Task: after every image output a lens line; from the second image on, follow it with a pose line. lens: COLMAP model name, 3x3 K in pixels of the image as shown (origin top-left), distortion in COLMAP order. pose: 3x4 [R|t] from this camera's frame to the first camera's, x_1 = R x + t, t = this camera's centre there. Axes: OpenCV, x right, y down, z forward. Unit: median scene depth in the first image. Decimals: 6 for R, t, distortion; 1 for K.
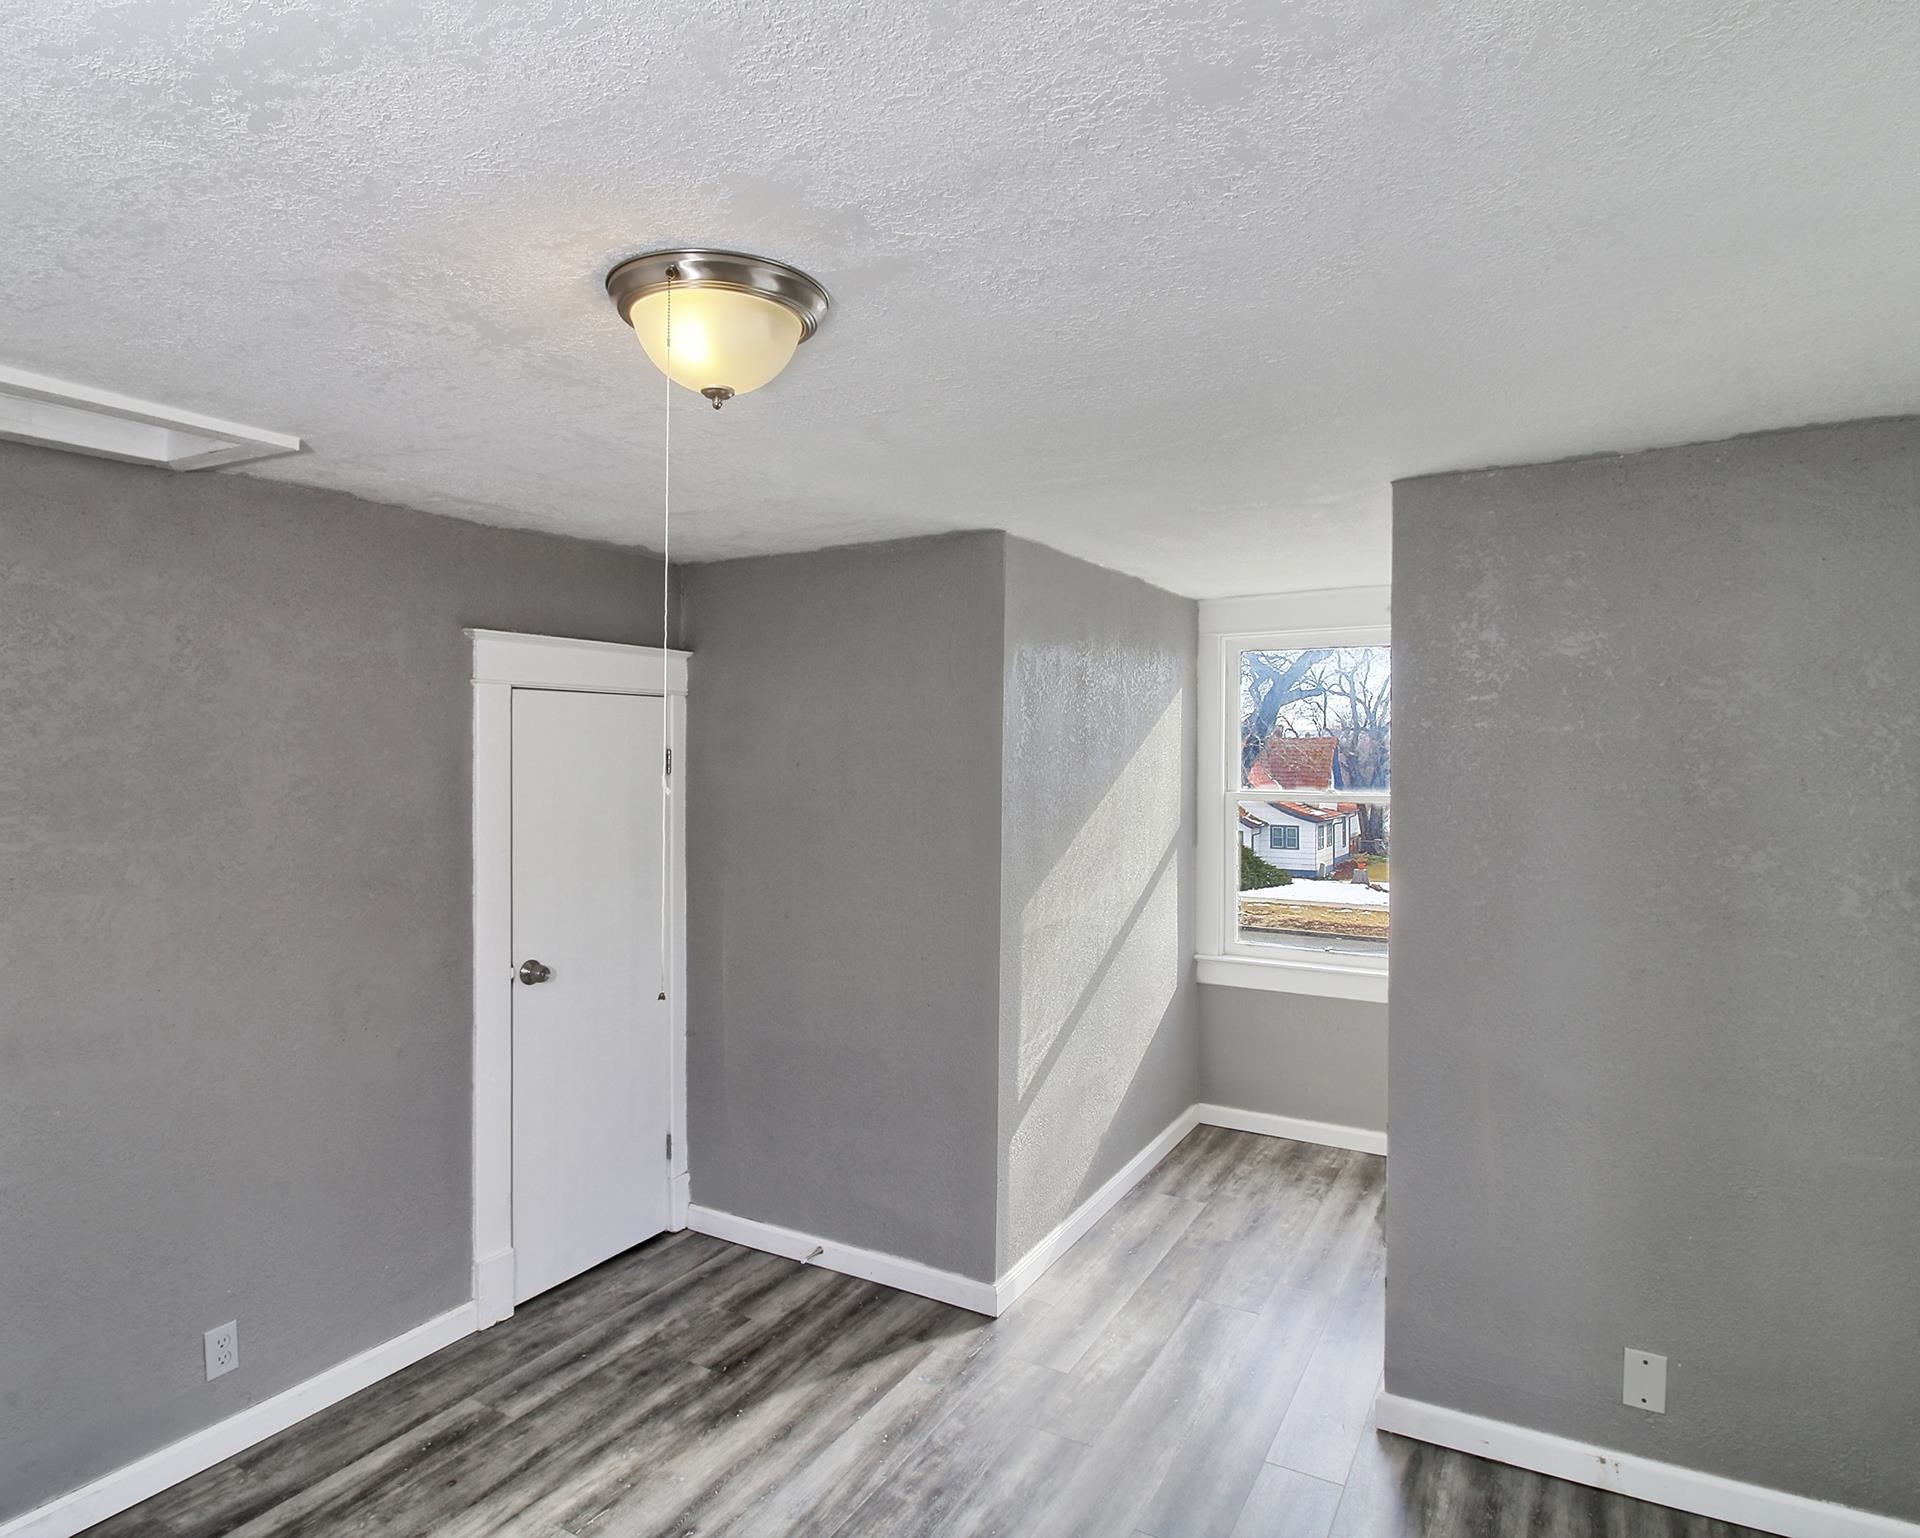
lens RADIAL K [[1131.7, 0, 959.4], [0, 1131.7, 762.3], [0, 0, 1]] dist [0.006410, 0.001784]
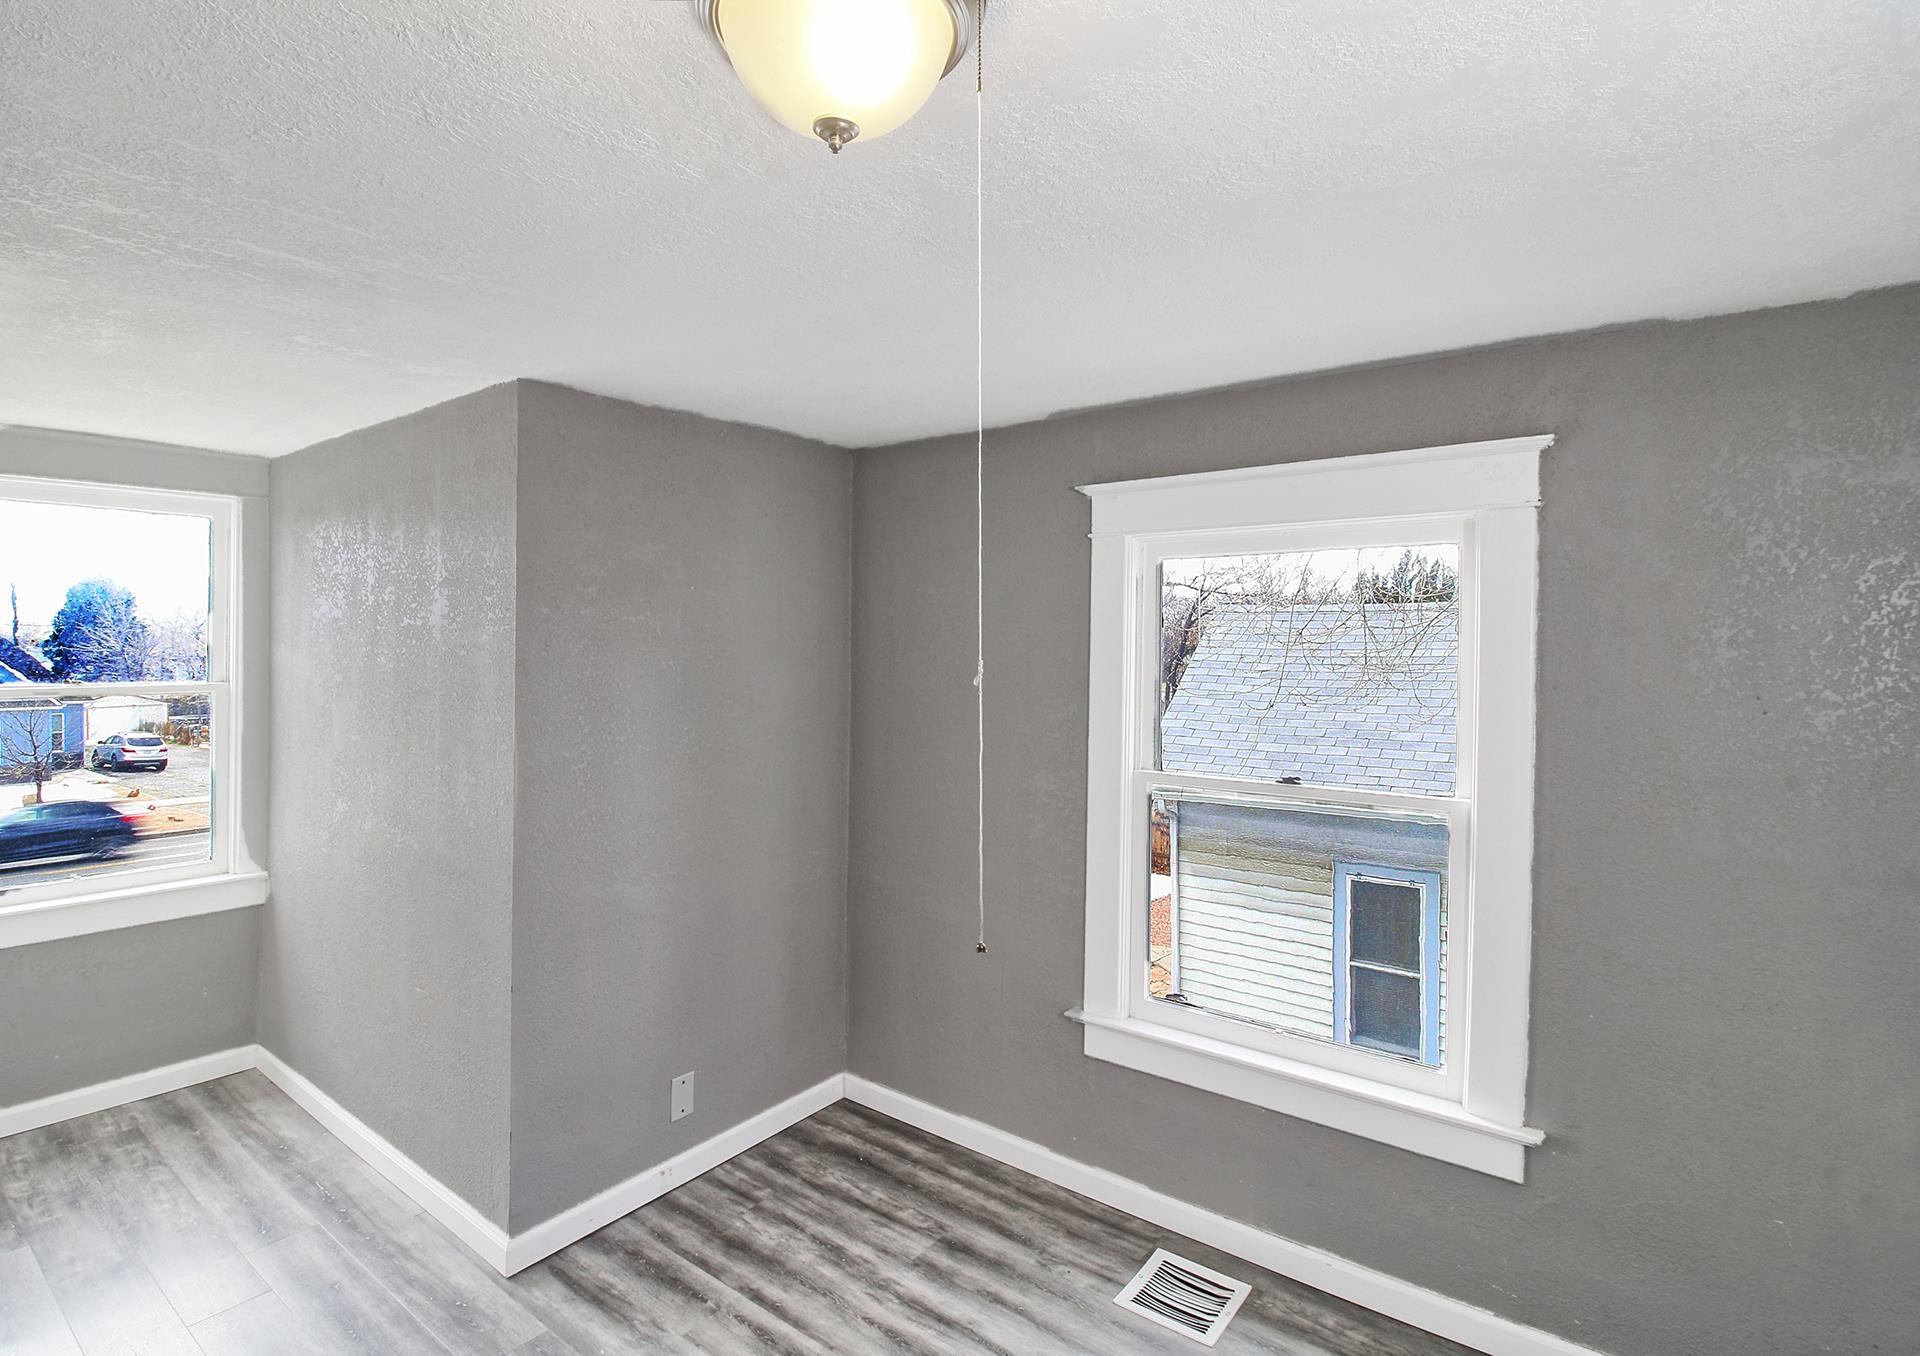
lens RADIAL K [[962.0, 0, 958.0], [0, 962.0, 669.6], [0, 0, 1]] dist [-0.004200, -0.000950]
pose [[0.149331, -0.020611, 0.988572, -0.477225], [0.004927, 0.999786, 0.020100, 0.008791], [-0.988775, 0.001869, 0.149401, 0.496679]]
